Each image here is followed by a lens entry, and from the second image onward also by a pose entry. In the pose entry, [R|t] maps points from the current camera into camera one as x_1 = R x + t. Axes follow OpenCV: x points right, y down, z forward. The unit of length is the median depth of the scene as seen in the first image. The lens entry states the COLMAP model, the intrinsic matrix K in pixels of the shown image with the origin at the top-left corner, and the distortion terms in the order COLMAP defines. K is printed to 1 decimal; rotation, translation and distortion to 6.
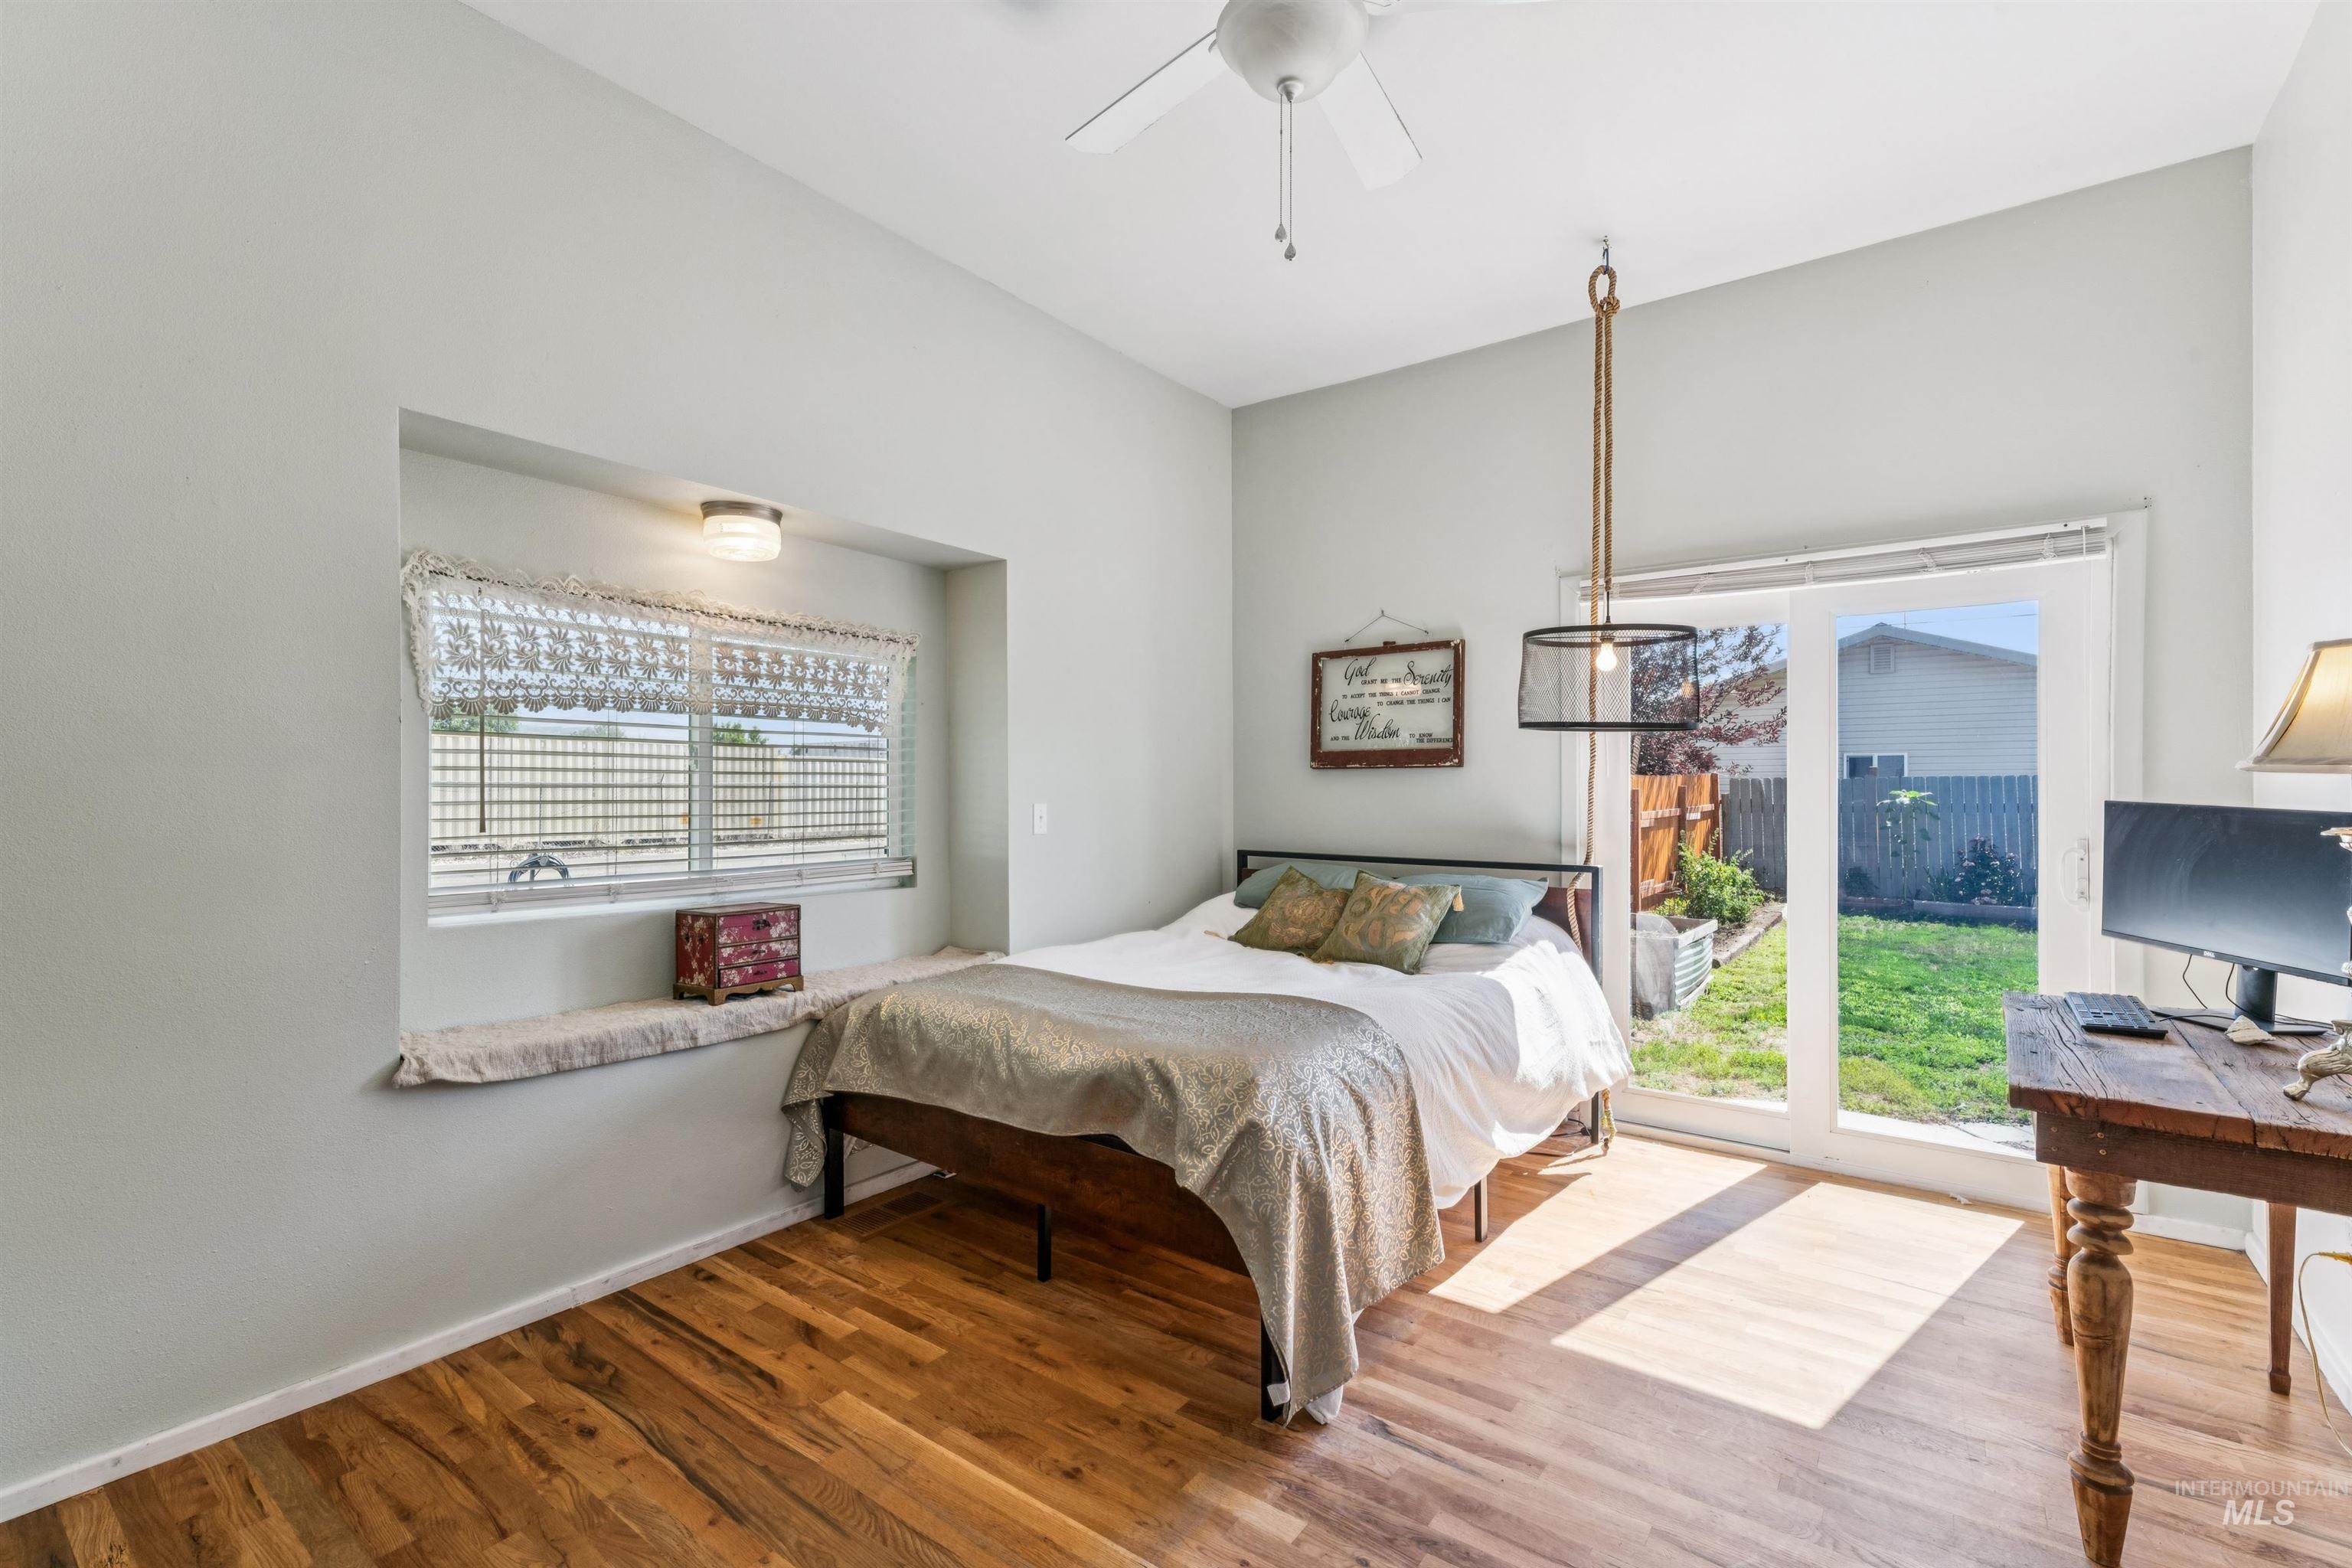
lens RADIAL K [[1015.8, 0, 1182.7], [0, 1015.8, 793.2], [0, 0, 1]] dist [0.003054, -0.000705]
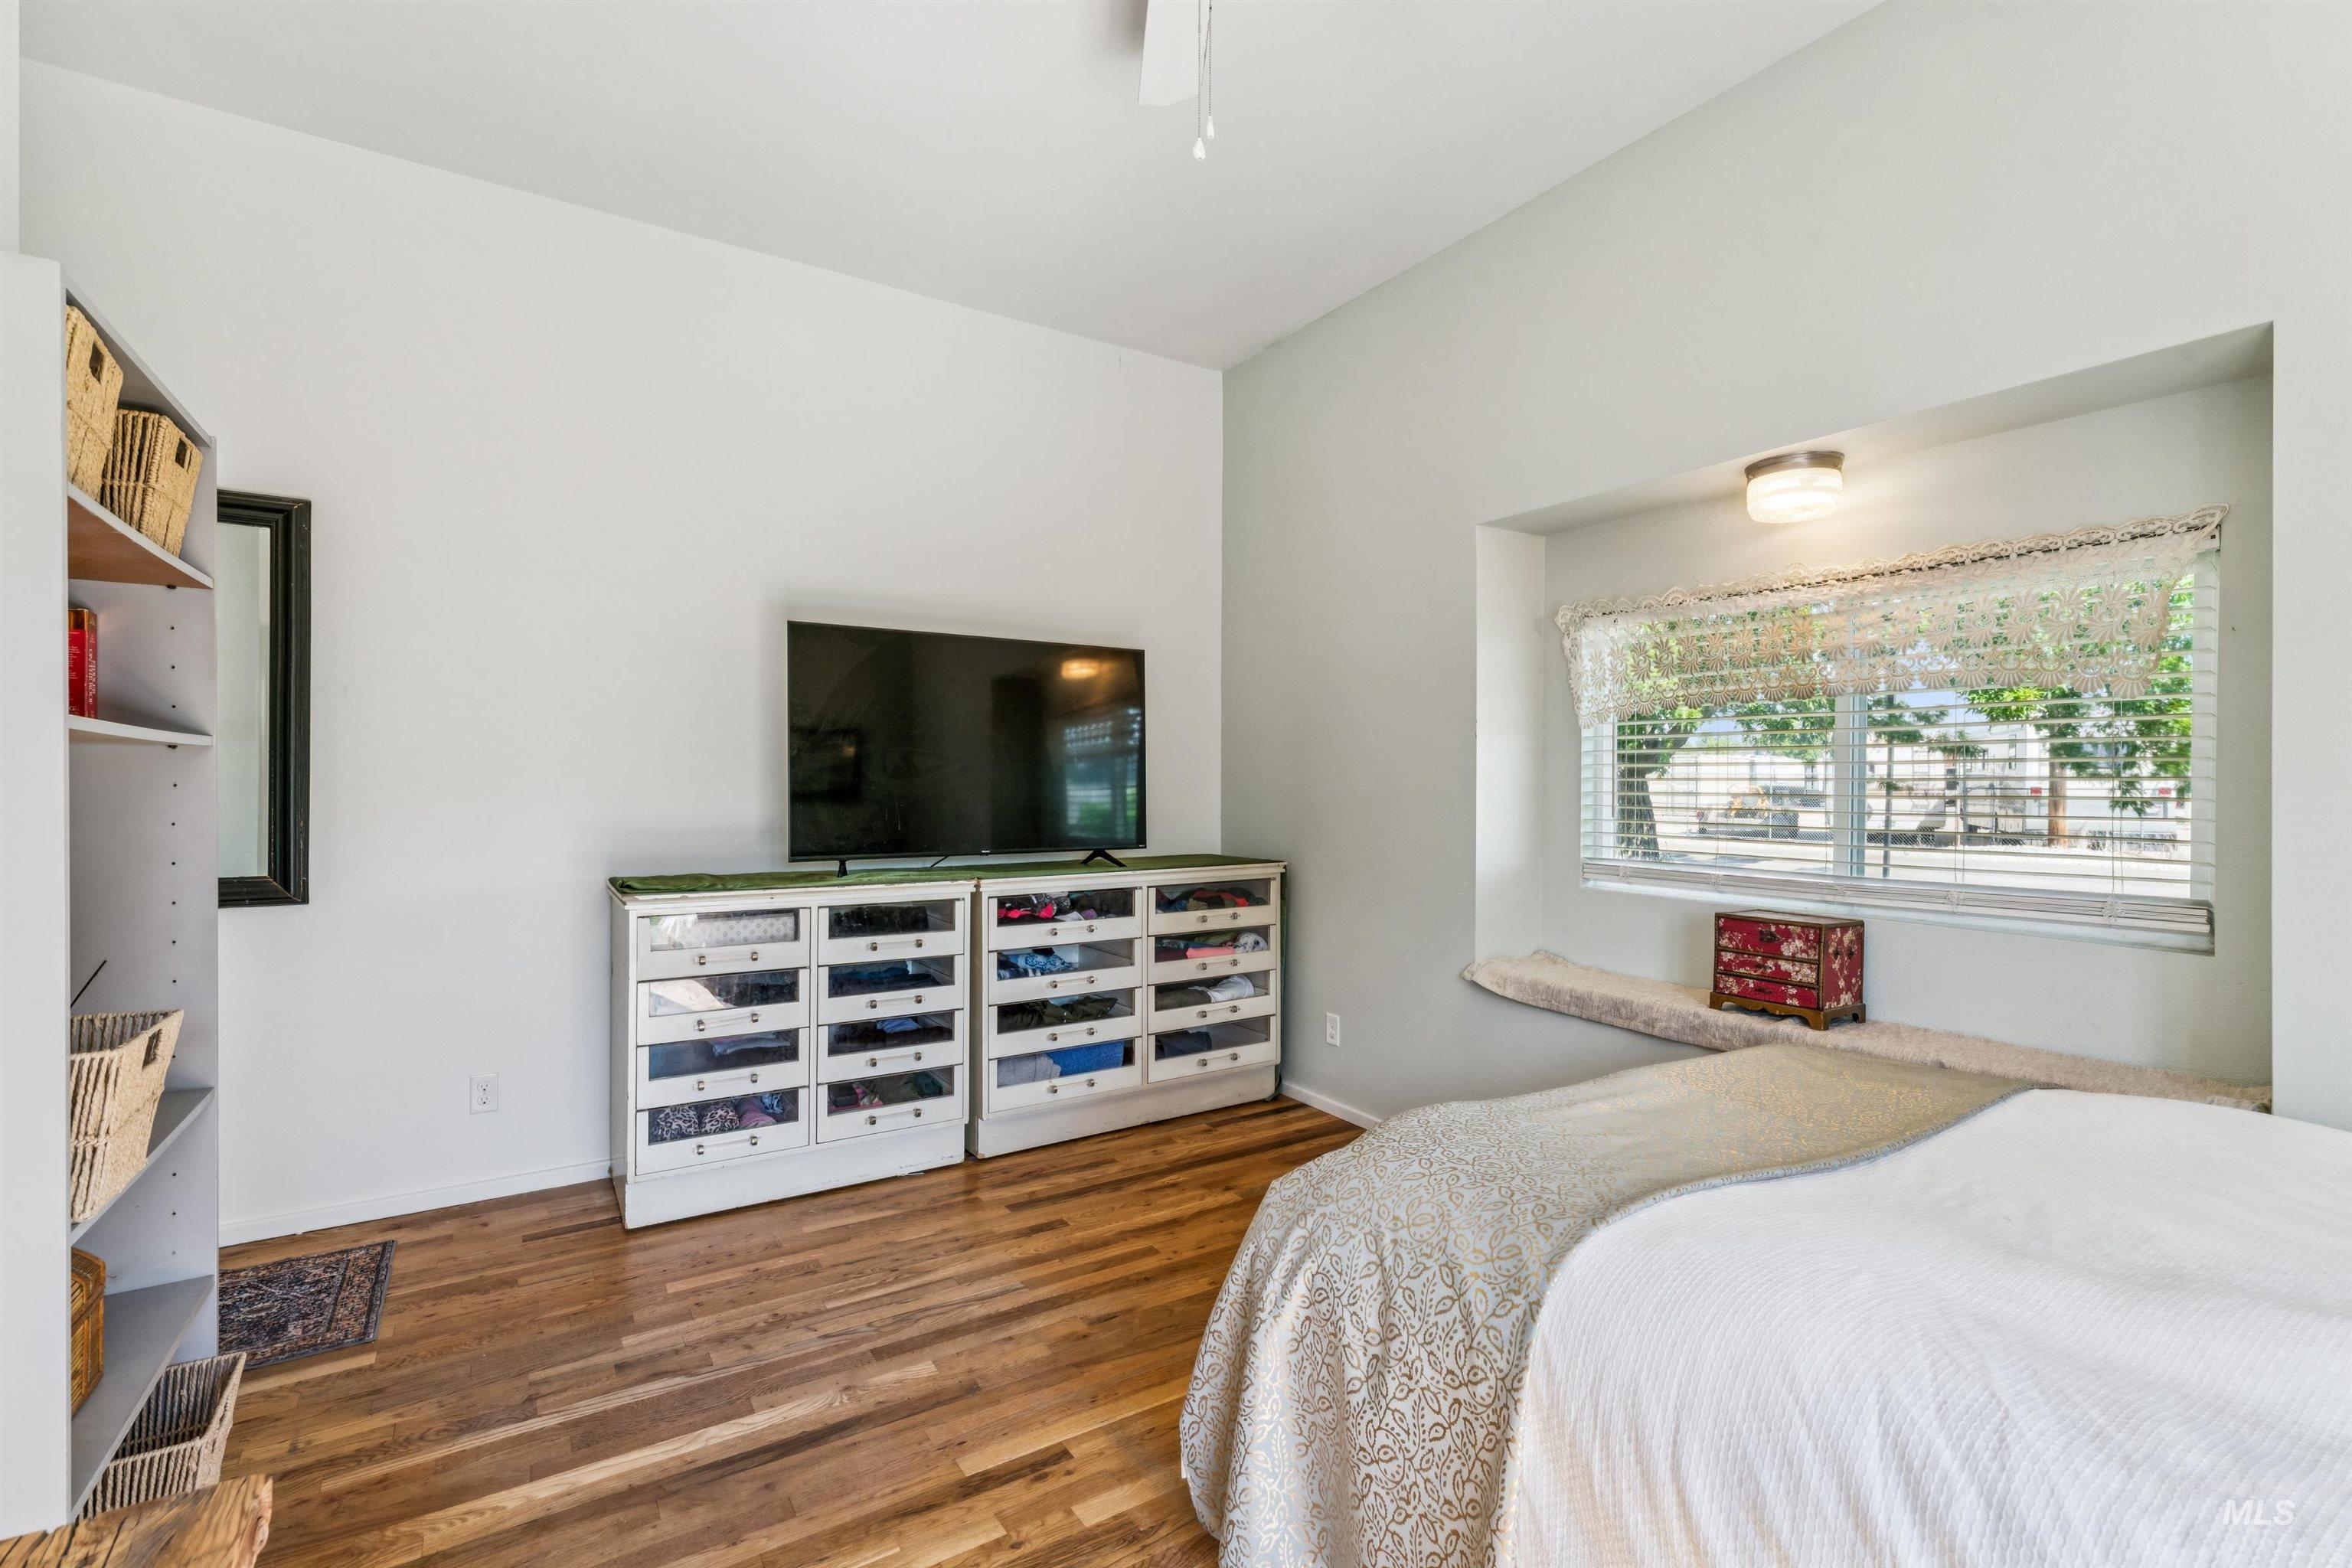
lens RADIAL K [[1046.3, 0, 1180.2], [0, 1046.3, 780.6], [0, 0, 1]] dist [-0.002545, 0.000687]
pose [[-0.353470, -0.001699, -0.935444, 0.604047], [-0.003803, 0.999993, -0.000379, -0.003003], [0.935438, 0.003424, -0.353474, 0.837117]]
